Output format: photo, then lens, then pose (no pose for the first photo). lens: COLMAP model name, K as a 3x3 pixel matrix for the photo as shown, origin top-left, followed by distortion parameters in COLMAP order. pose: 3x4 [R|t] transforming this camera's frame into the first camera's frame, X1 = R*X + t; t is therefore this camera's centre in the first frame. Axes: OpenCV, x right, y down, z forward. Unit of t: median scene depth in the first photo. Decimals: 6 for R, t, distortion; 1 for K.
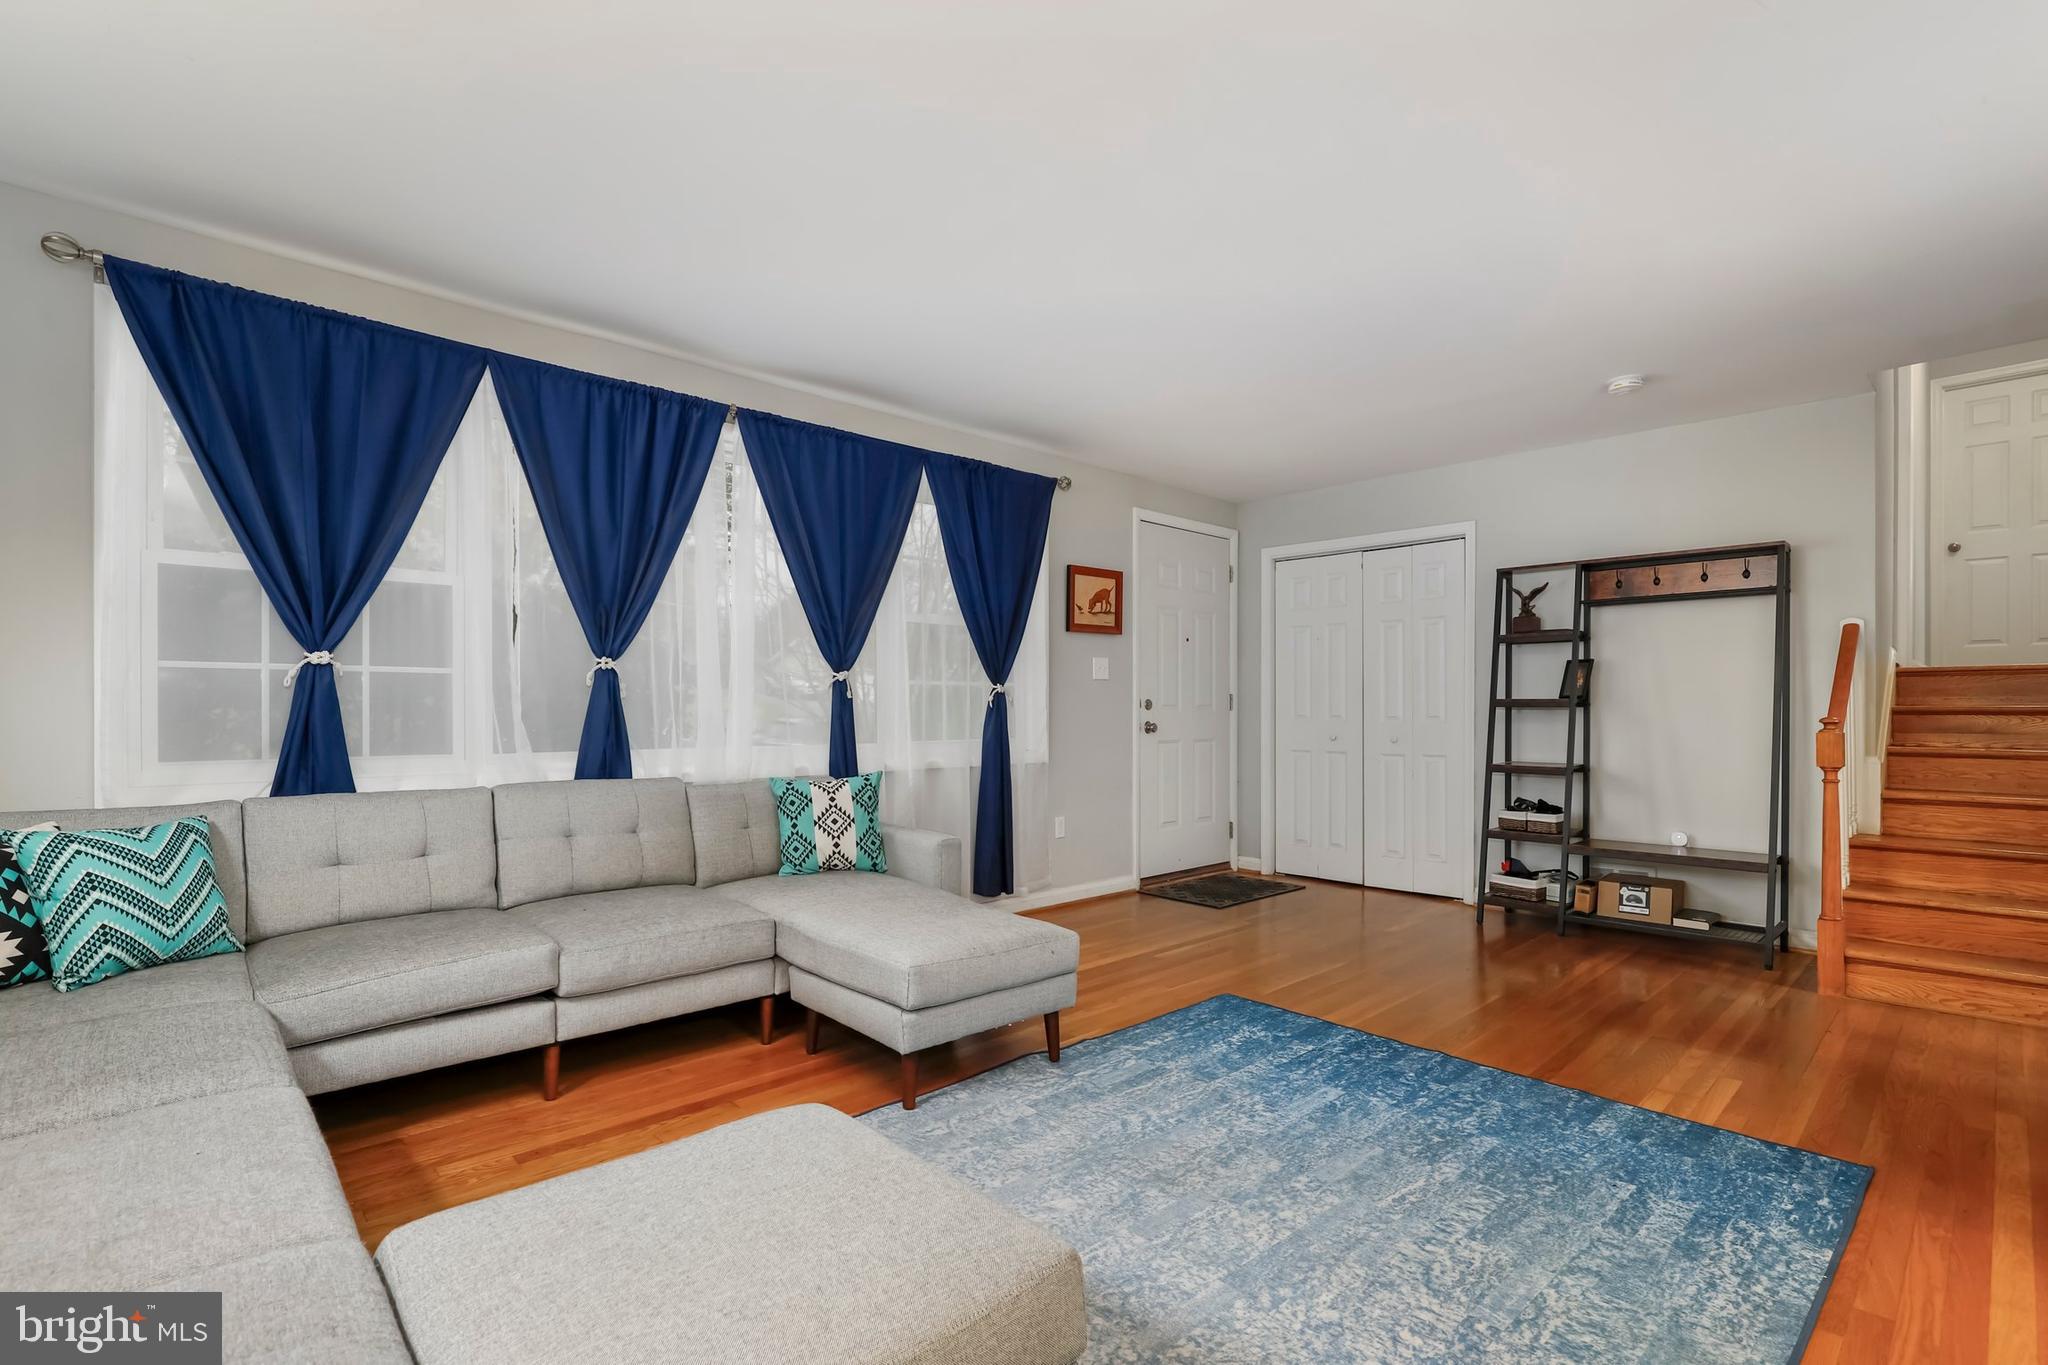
lens RADIAL K [[959.2, 0, 1024.0], [0, 959.2, 682.5], [0, 0, 1]] dist [-0.012613, 0.000634]
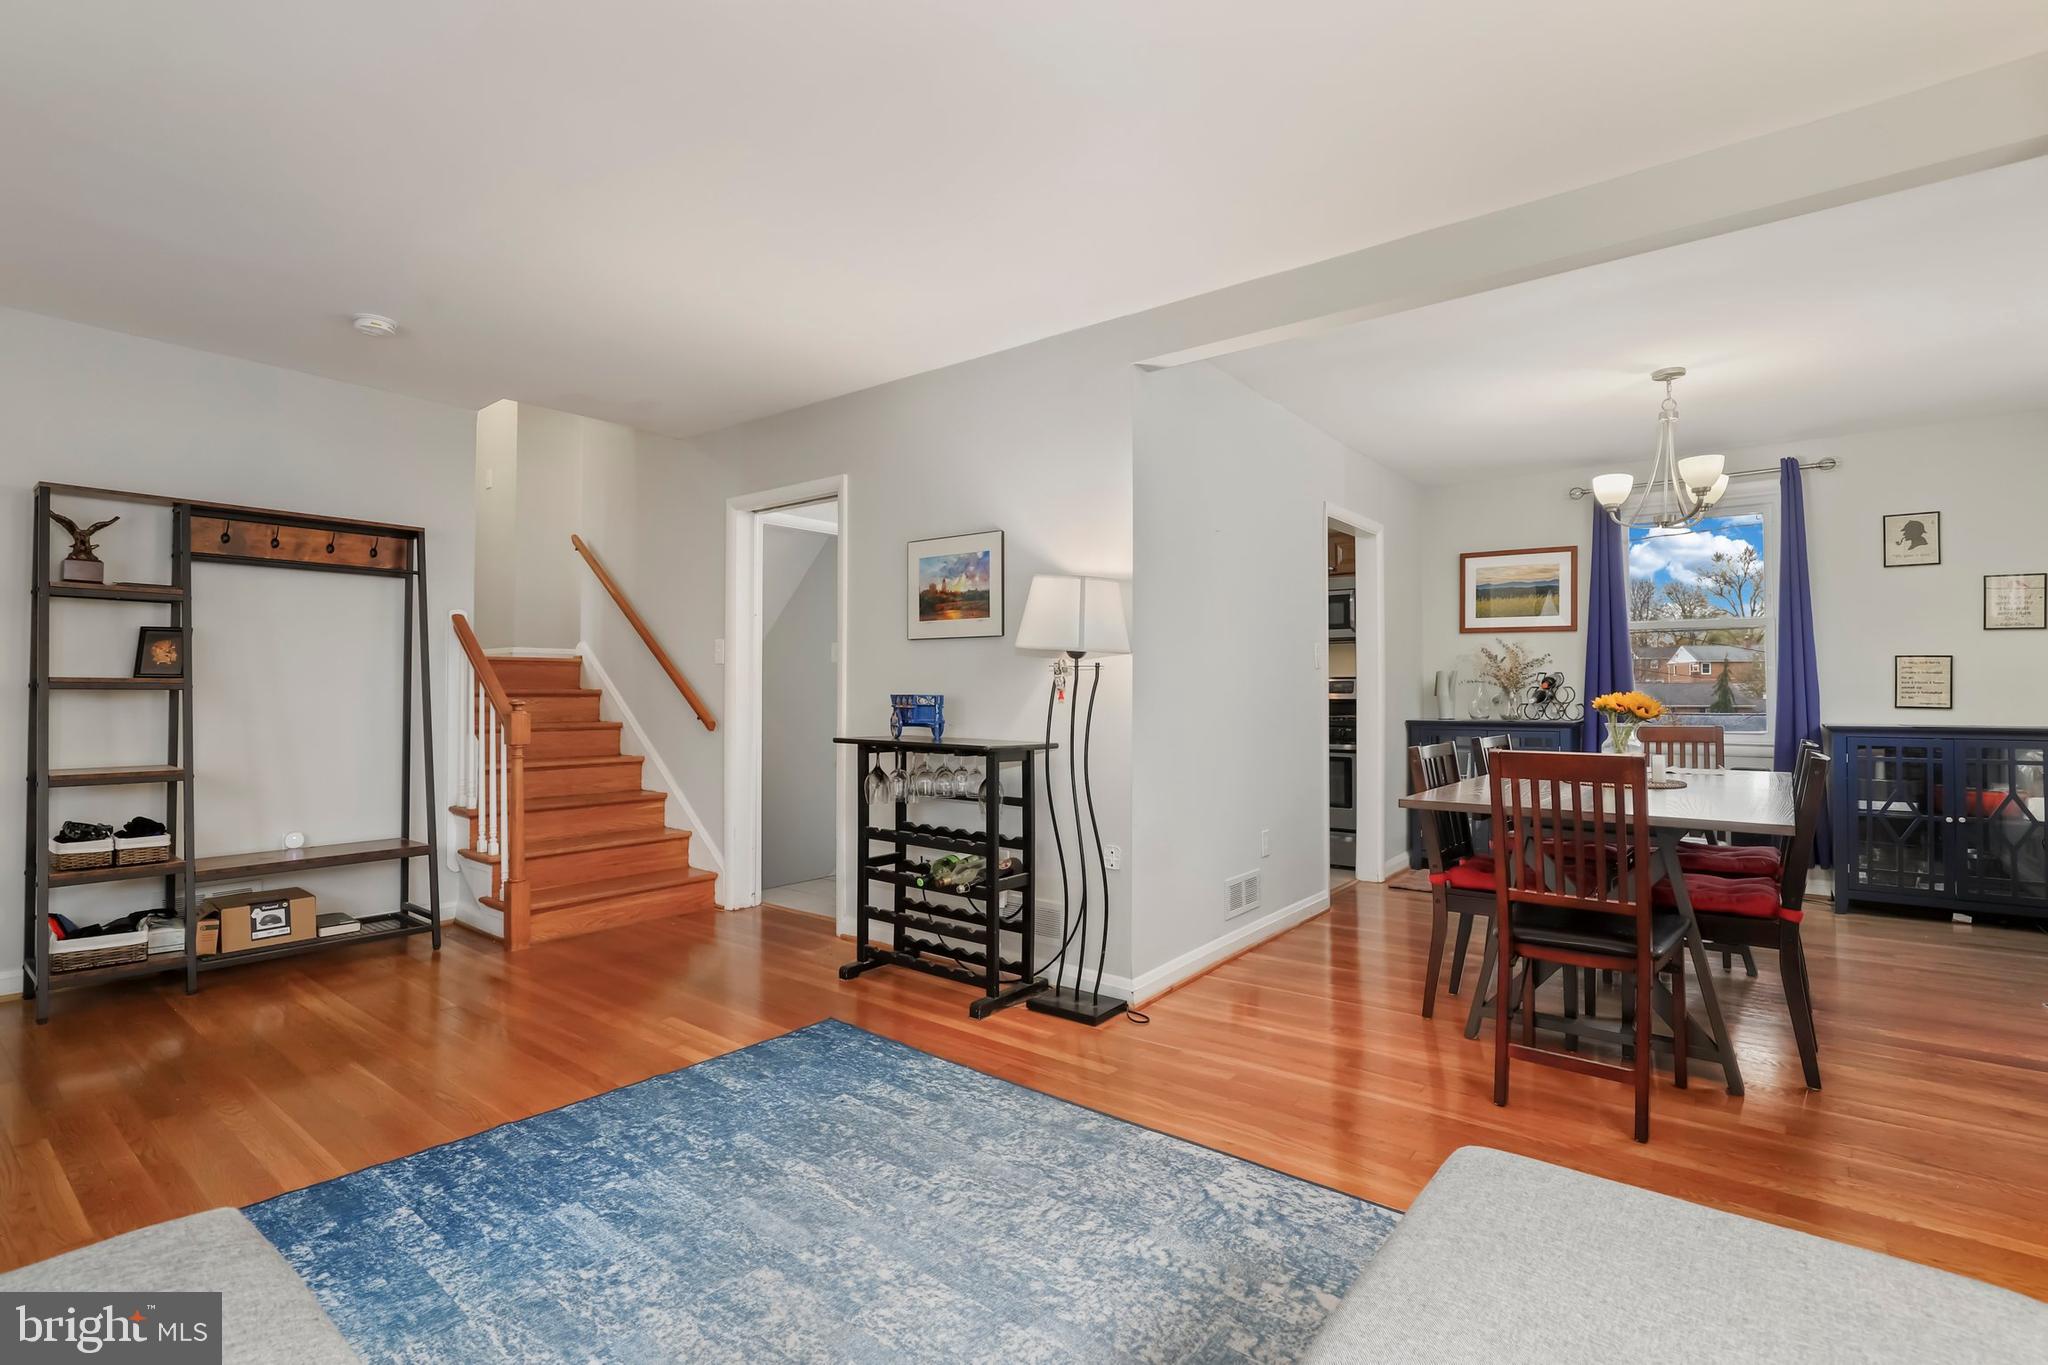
lens RADIAL K [[959.2, 0, 1024.0], [0, 959.2, 682.5], [0, 0, 1]] dist [-0.012613, 0.000634]
pose [[-0.151092, 0.008531, 0.988483, -0.413314], [-0.028767, 0.999501, -0.013023, 0.015305], [-0.988101, -0.030403, -0.150771, 0.688867]]
